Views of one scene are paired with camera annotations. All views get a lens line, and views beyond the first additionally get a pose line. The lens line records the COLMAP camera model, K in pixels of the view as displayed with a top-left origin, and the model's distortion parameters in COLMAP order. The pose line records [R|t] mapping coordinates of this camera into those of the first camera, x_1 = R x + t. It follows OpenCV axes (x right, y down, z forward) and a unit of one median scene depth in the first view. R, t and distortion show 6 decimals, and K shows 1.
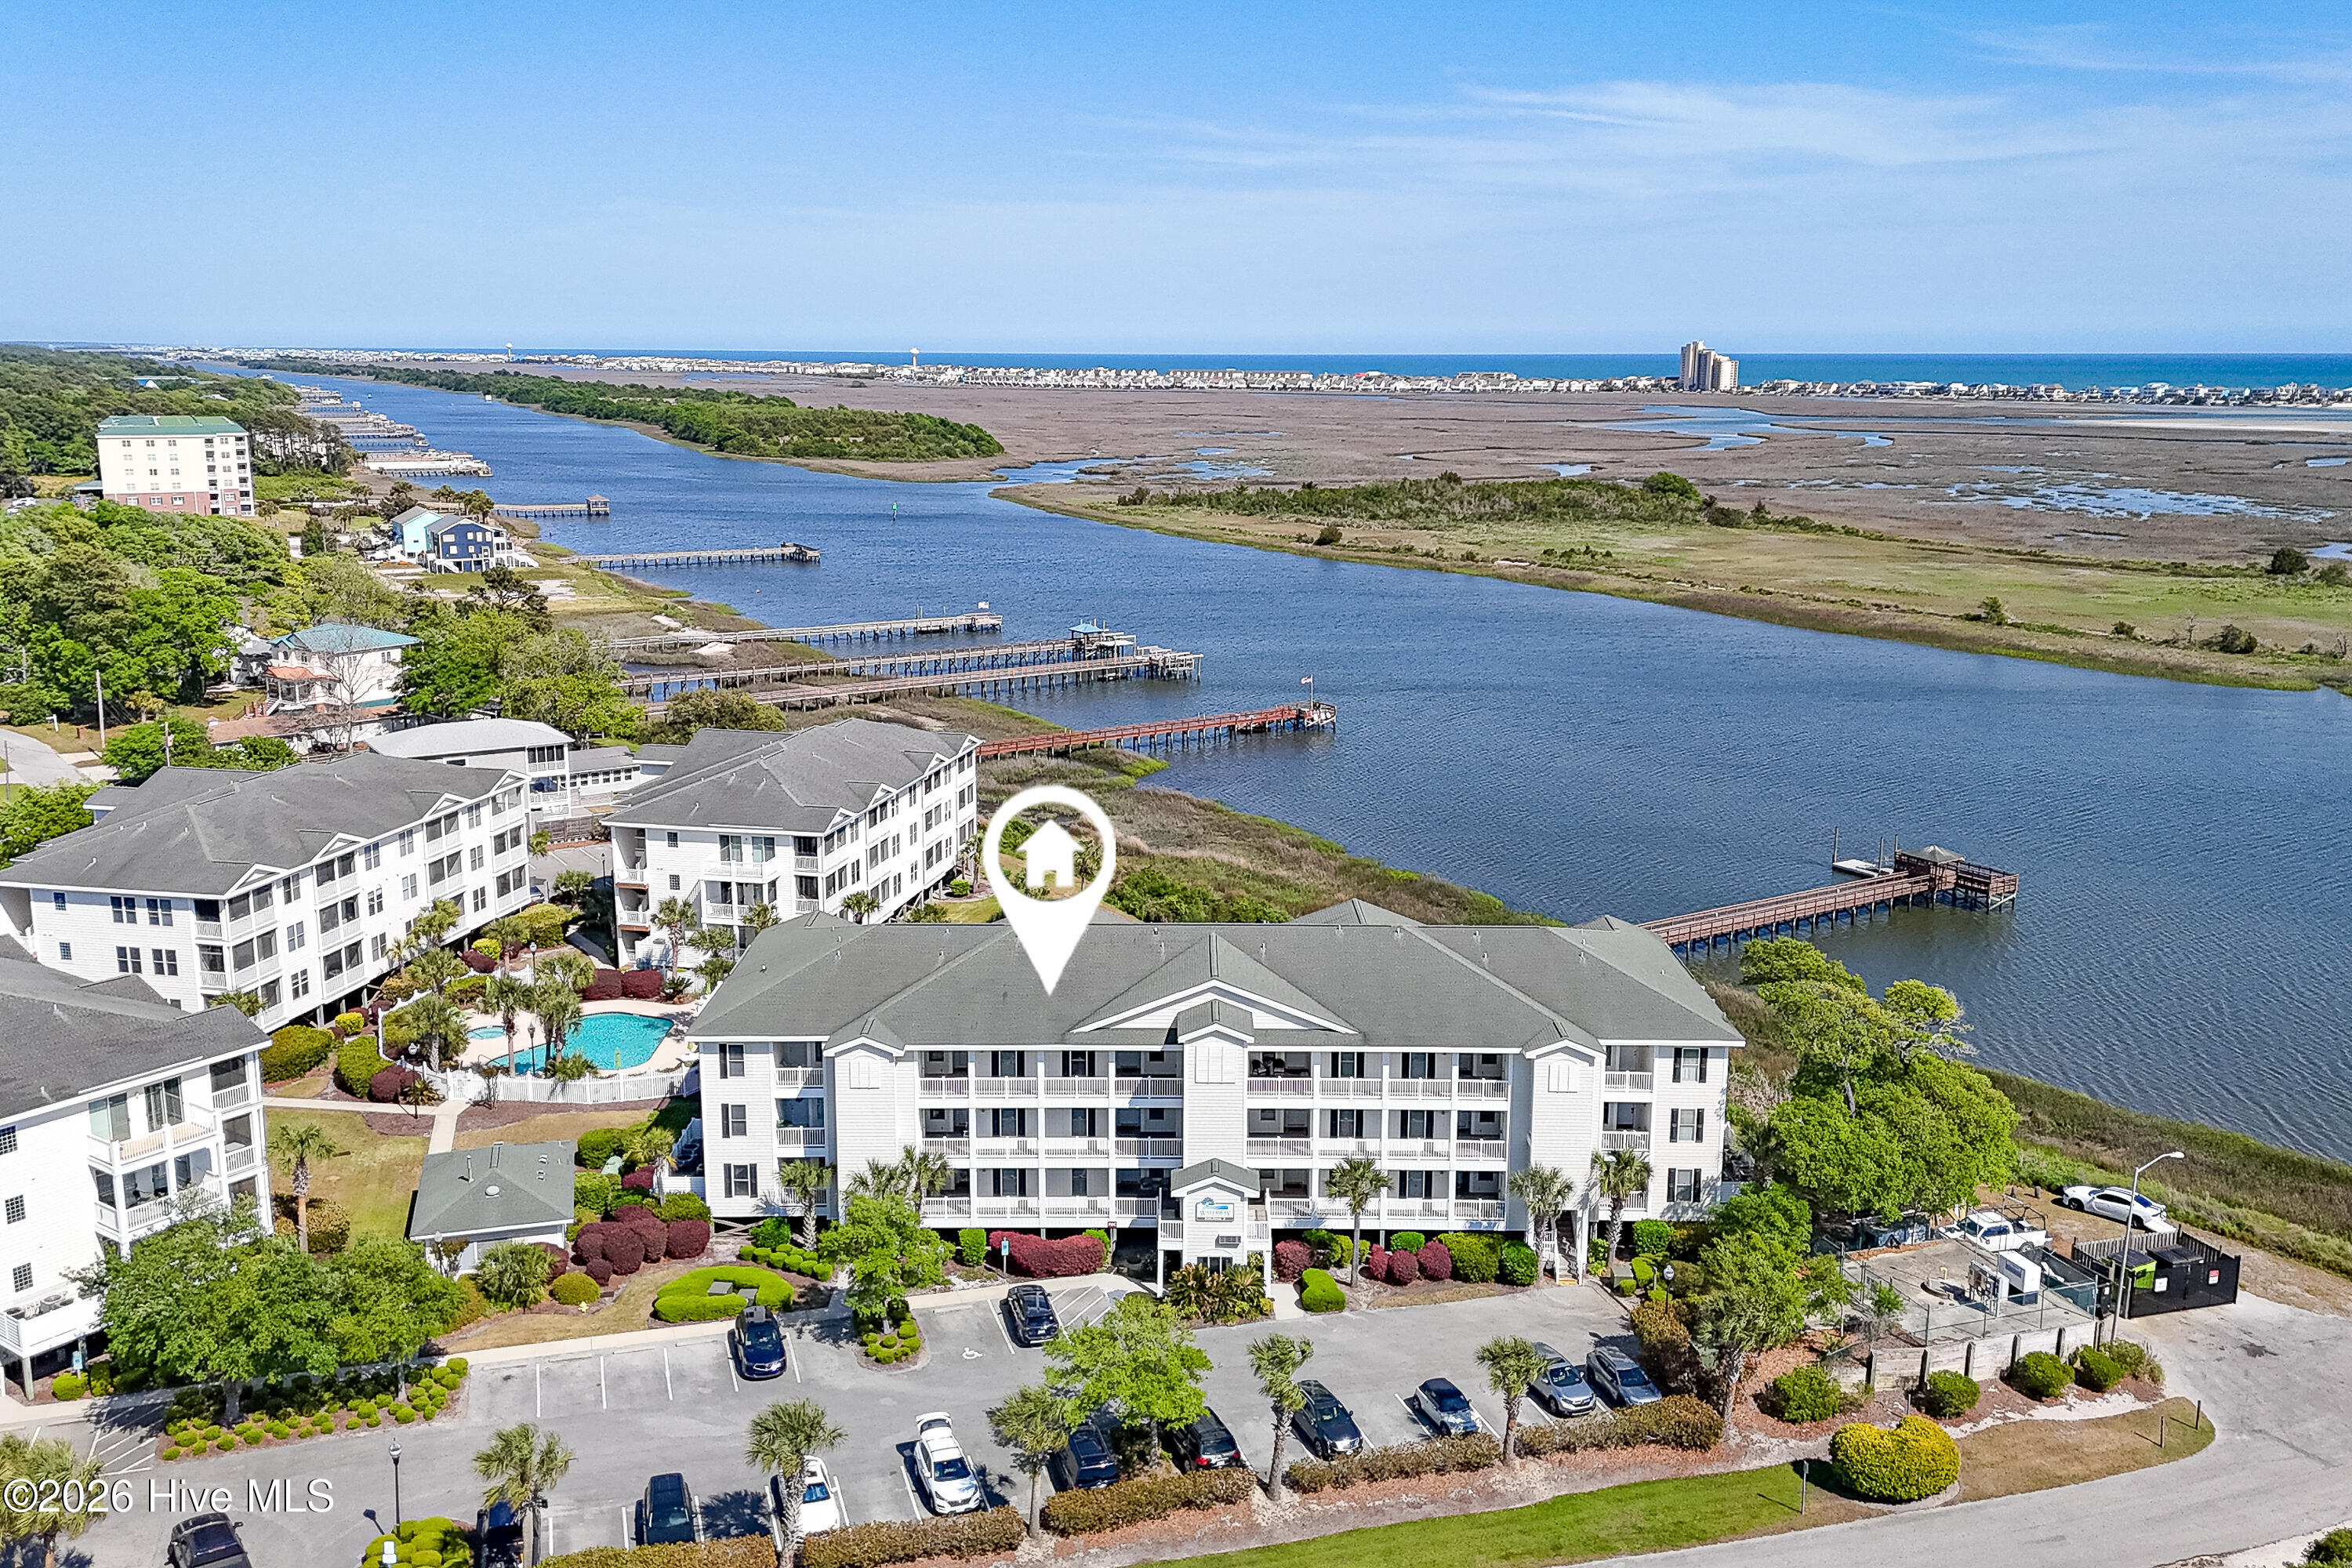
lens RADIAL K [[2050.4, 0, 1176.0], [0, 2050.4, 784.0], [0, 0, 1]] dist [0.131165, -0.217936]
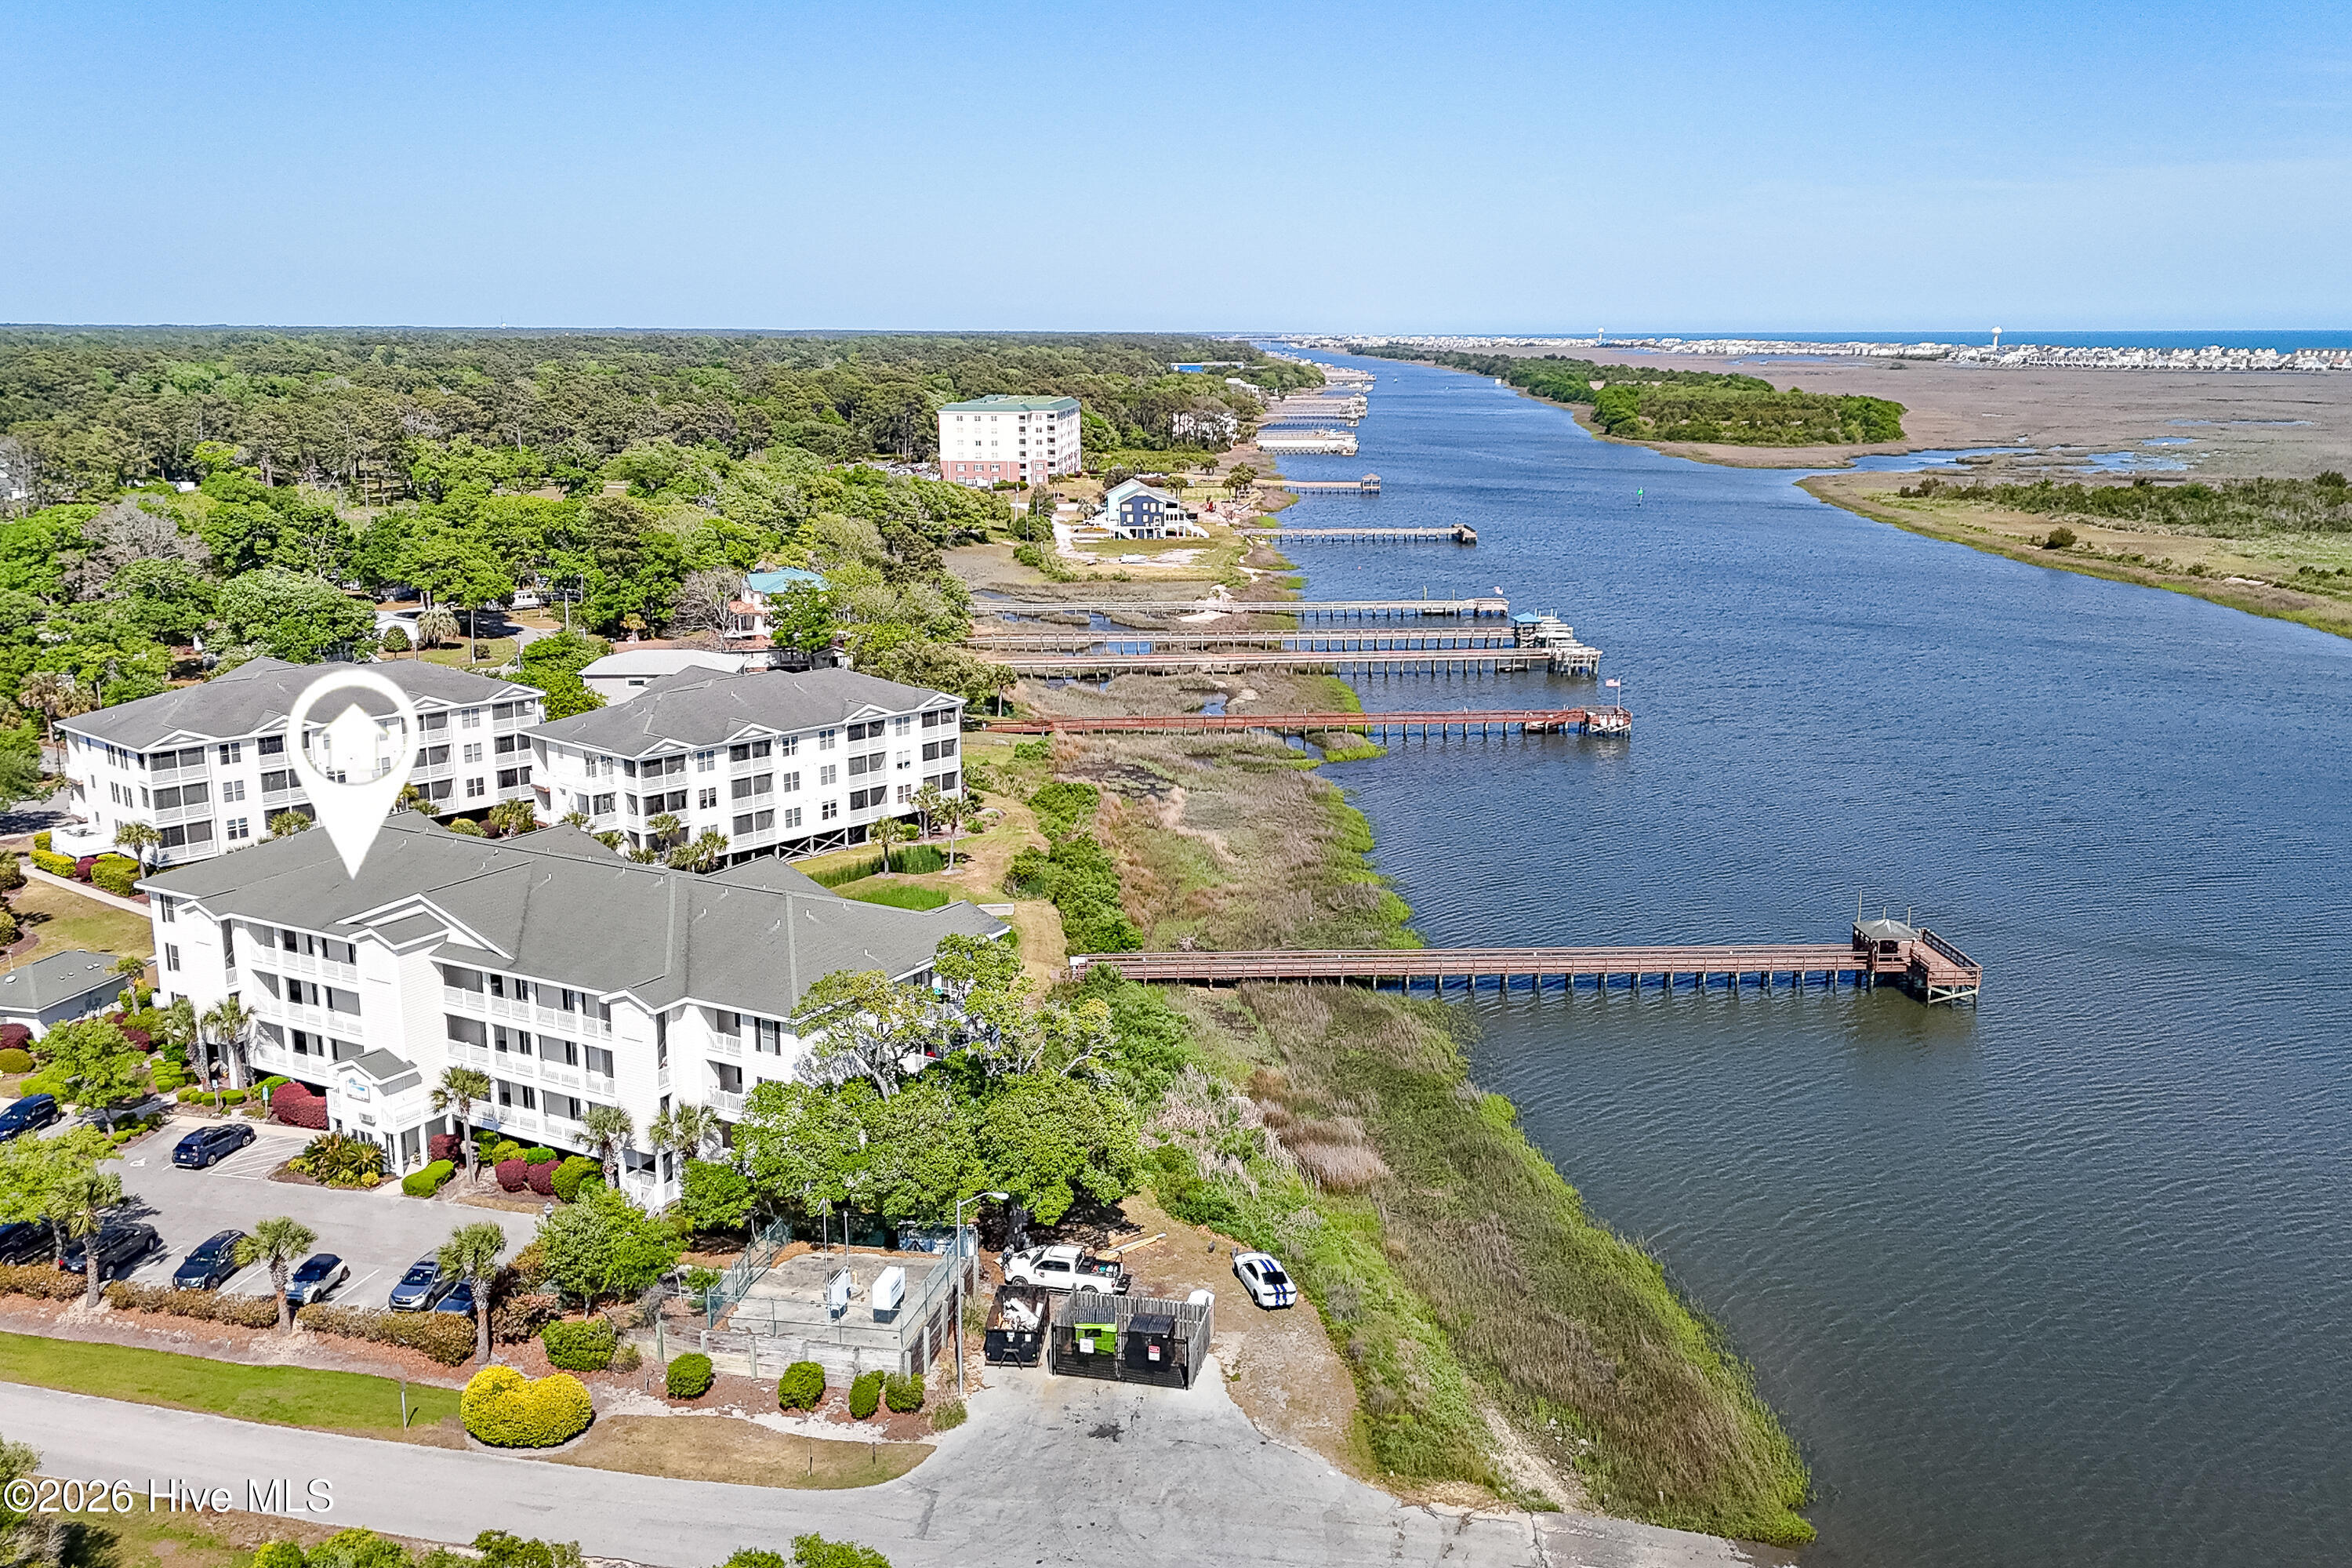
lens RADIAL K [[2050.4, 0, 1176.0], [0, 2050.4, 784.0], [0, 0, 1]] dist [0.131165, -0.217936]
pose [[0.867620, 0.105195, -0.485972, 0.900697], [-0.101355, 0.994260, 0.034268, -0.043299], [0.486788, 0.019524, 0.873302, 0.203087]]
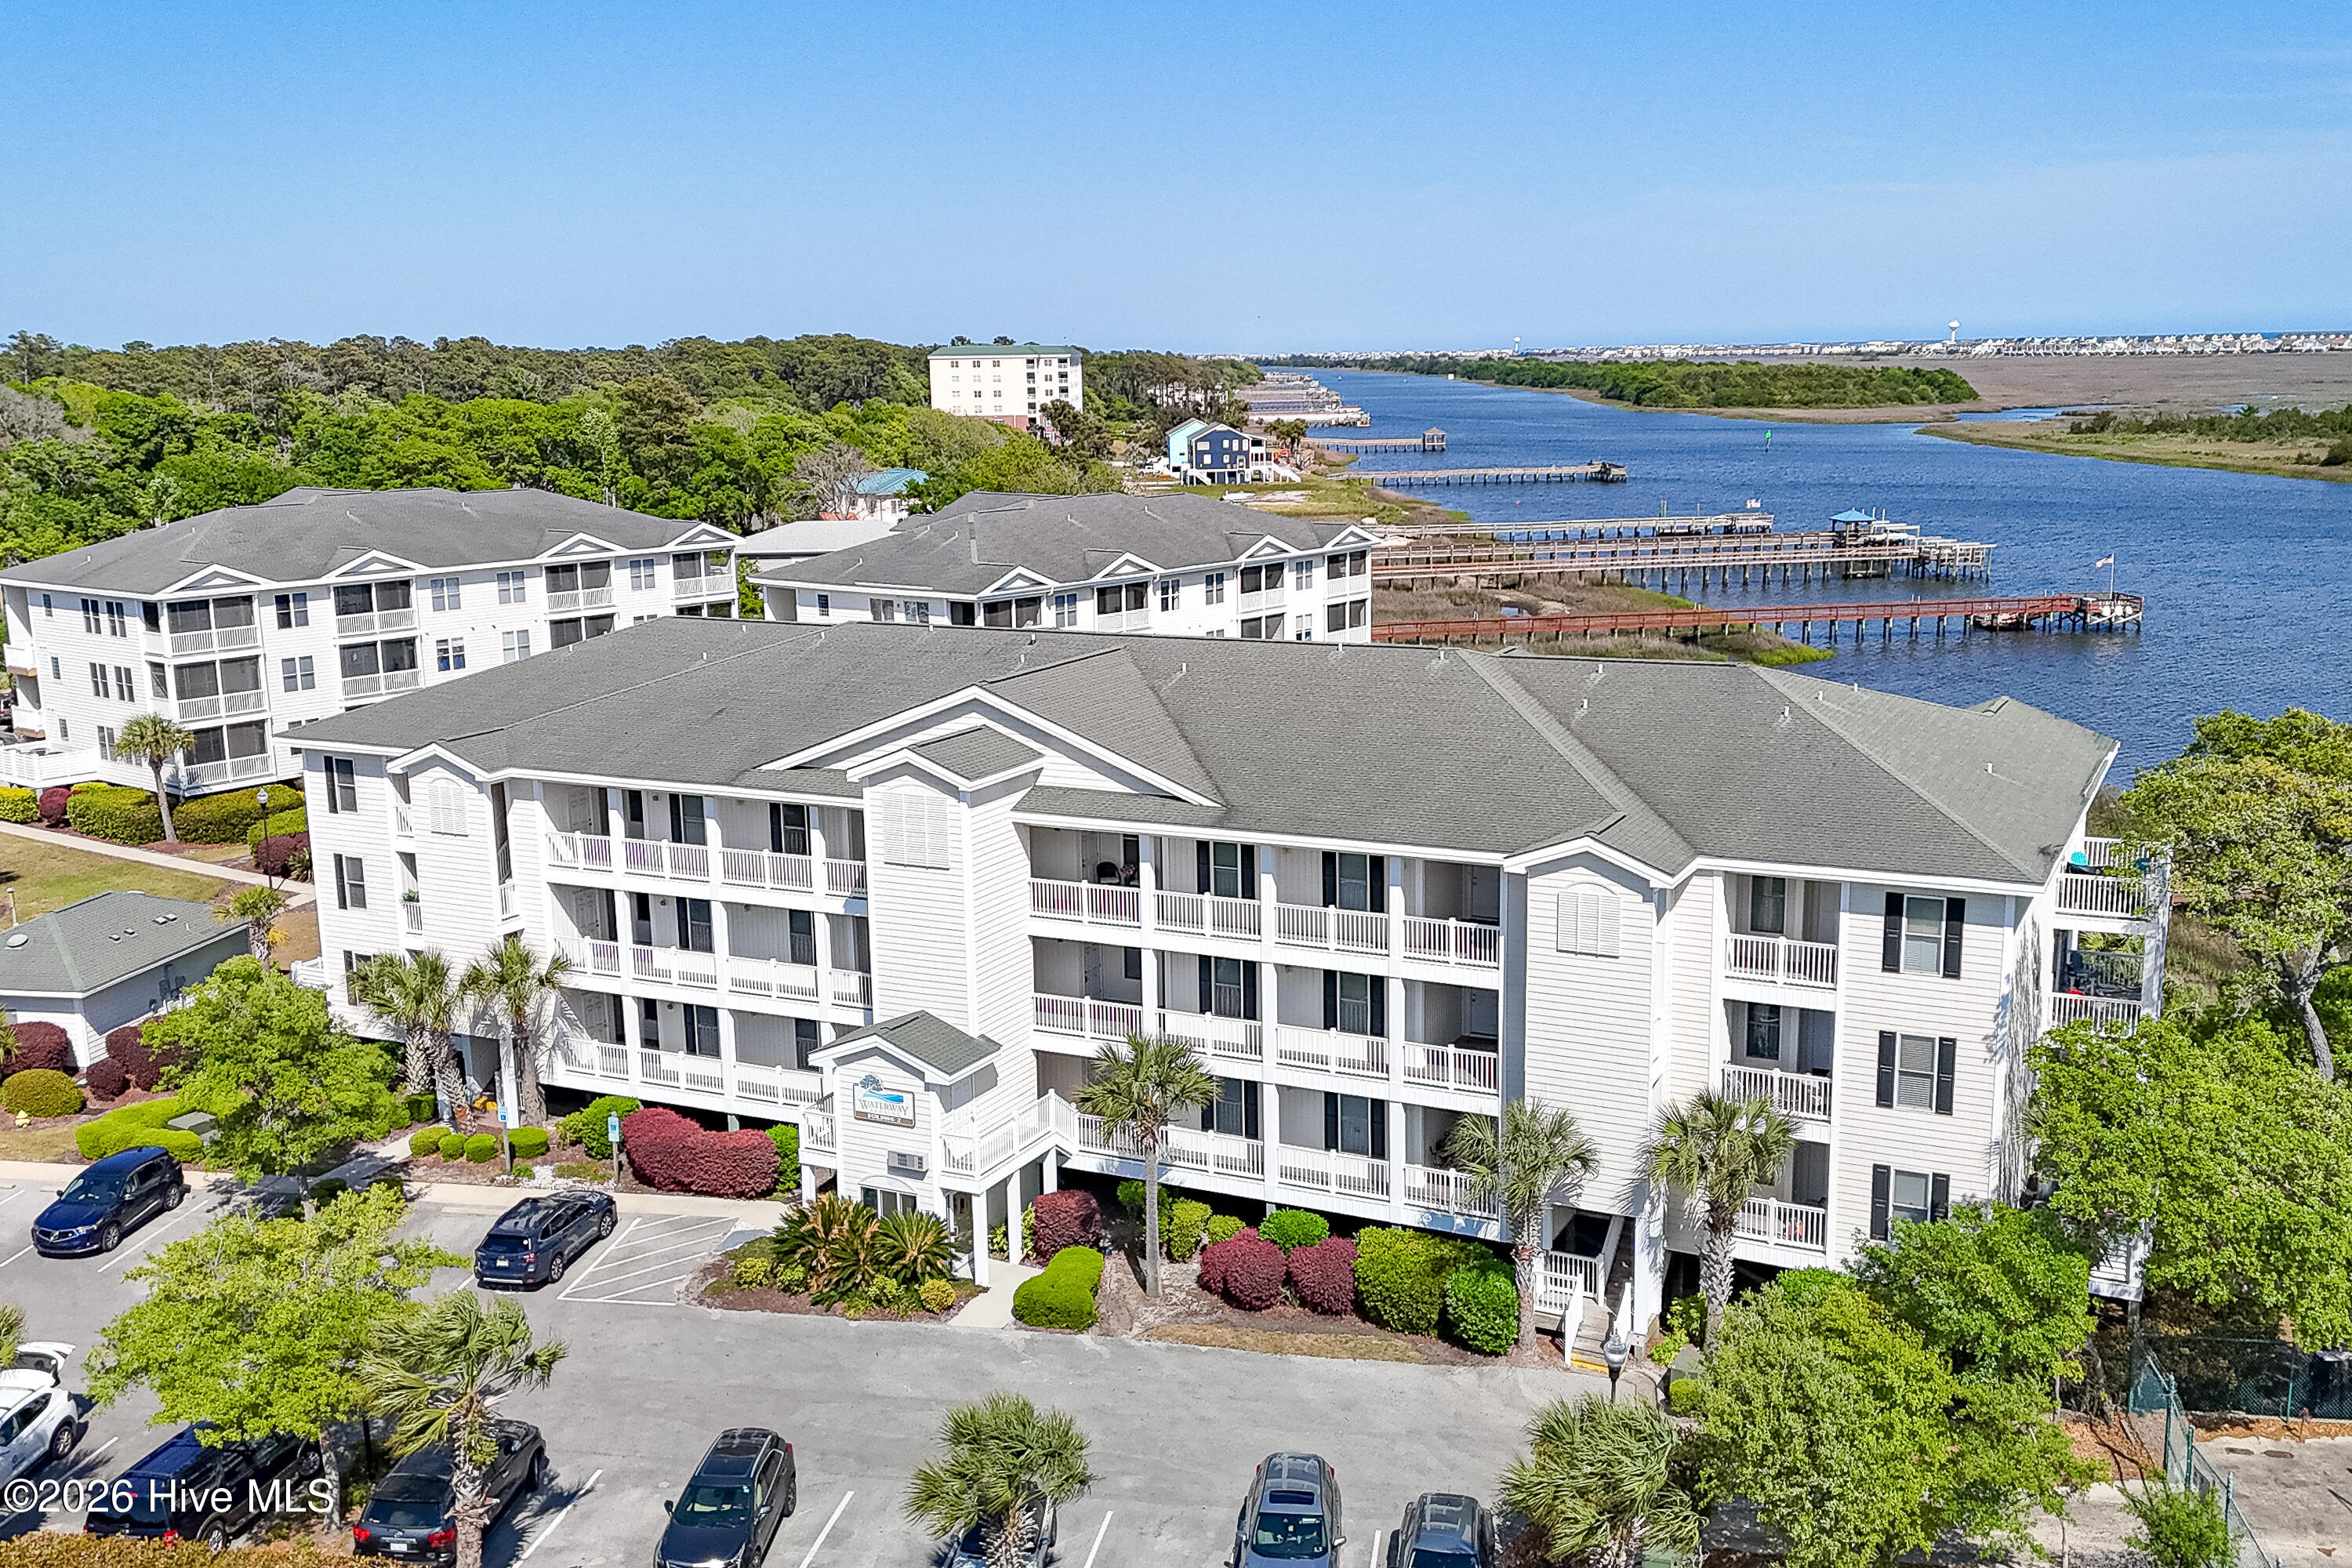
lens RADIAL K [[2217.7, 0, 1177.1], [0, 2217.7, 827.8], [0, 0, 1]] dist [0.145358, -0.271225]
pose [[0.895814, 0.074566, -0.438128, 0.312192], [-0.072777, 0.997129, 0.020901, 0.113835], [0.438429, 0.013162, 0.898669, 0.494890]]
